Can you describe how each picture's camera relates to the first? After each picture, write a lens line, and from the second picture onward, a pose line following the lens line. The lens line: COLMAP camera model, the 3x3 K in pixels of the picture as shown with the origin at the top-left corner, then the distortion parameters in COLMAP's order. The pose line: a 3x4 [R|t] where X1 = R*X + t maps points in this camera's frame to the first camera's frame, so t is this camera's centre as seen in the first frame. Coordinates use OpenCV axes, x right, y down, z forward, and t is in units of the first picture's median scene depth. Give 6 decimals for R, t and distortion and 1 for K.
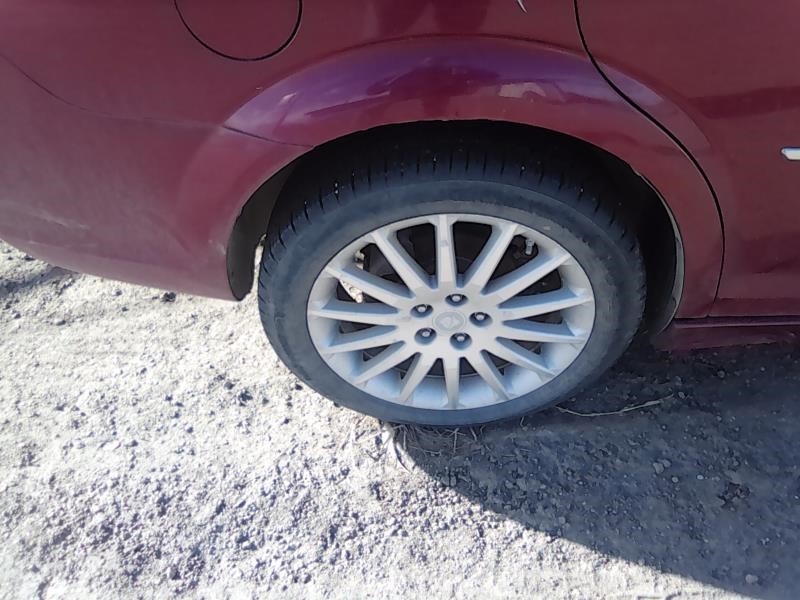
lens RADIAL K [[674.2, 0, 406.1], [0, 674.2, 298.0], [0, 0, 1]] dist [-0.016781, 0.000225]
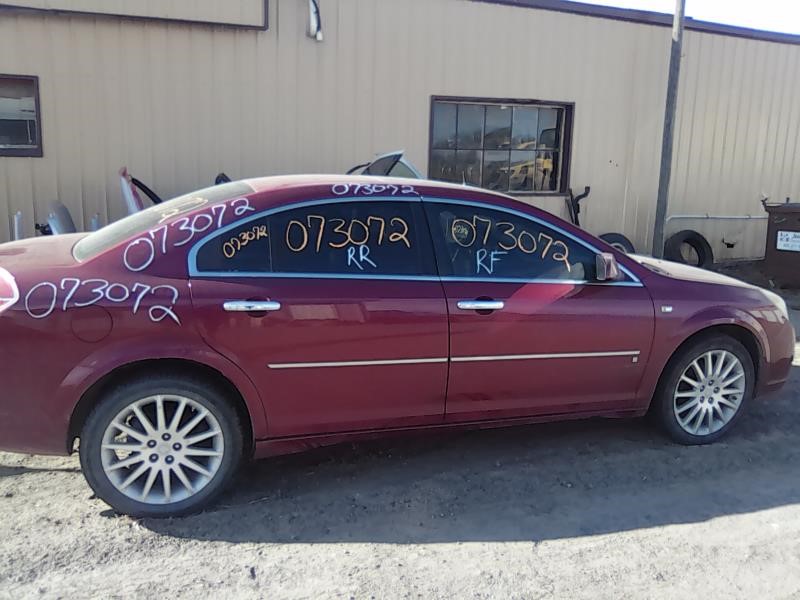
lens RADIAL K [[674.2, 0, 398.3], [0, 674.2, 295.4], [0, 0, 1]] dist [-0.016781, 0.000225]
pose [[0.951671, 0.008380, 0.307006, 0.115451], [0.163890, 0.831545, -0.530729, 0.962517], [-0.259737, 0.555394, 0.789983, -1.389401]]
